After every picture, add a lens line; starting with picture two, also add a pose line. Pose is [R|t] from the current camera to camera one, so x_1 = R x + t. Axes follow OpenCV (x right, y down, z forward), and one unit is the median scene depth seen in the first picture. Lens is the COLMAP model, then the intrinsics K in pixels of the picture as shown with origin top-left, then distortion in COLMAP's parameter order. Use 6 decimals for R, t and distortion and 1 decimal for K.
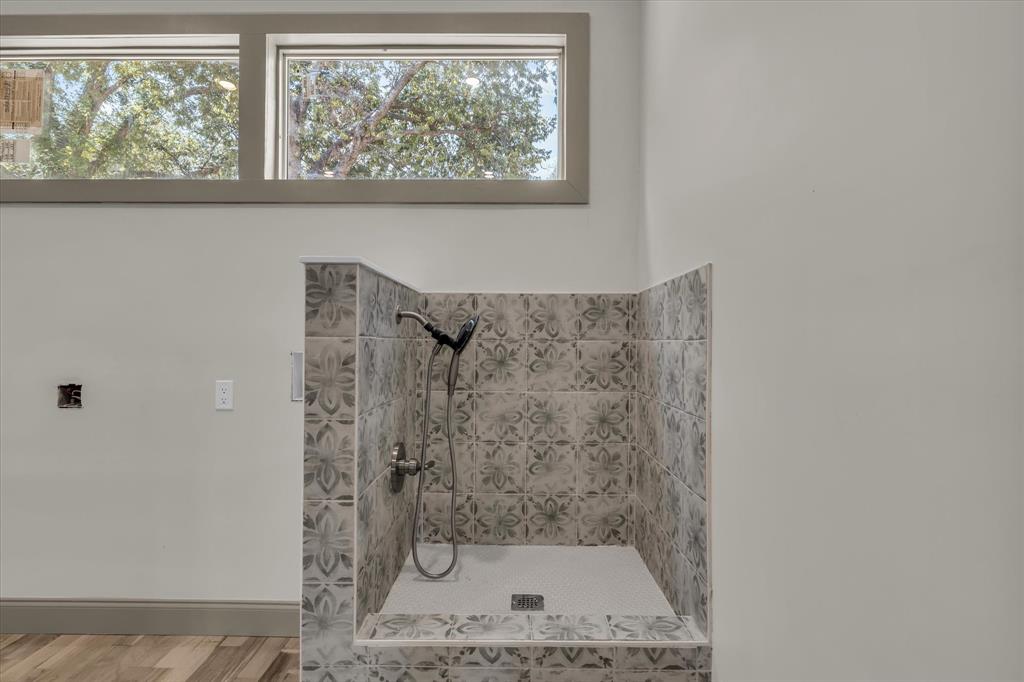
lens RADIAL K [[420.4, 0, 517.2], [0, 420.4, 341.6], [0, 0, 1]] dist [-0.013882, 0.001080]
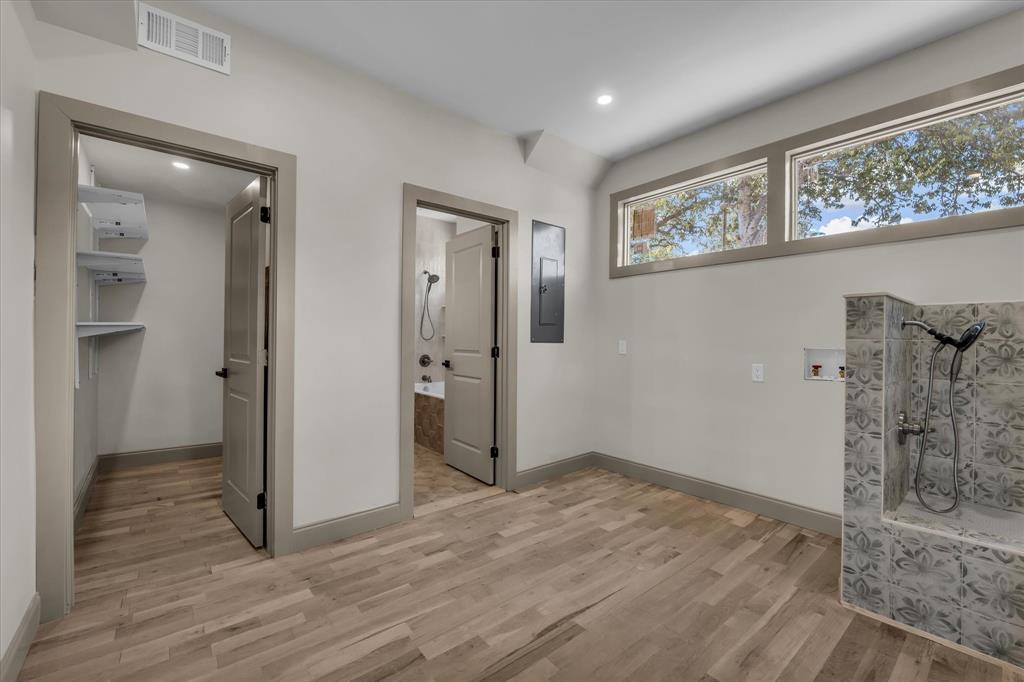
lens RADIAL K [[420.4, 0, 509.3], [0, 420.4, 340.2], [0, 0, 1]] dist [-0.013882, 0.001080]
pose [[0.644166, 0.001256, -0.764885, -0.059873], [-0.001735, 0.999998, 0.000180, -0.003908], [0.764884, 0.001211, 0.644167, -0.975957]]
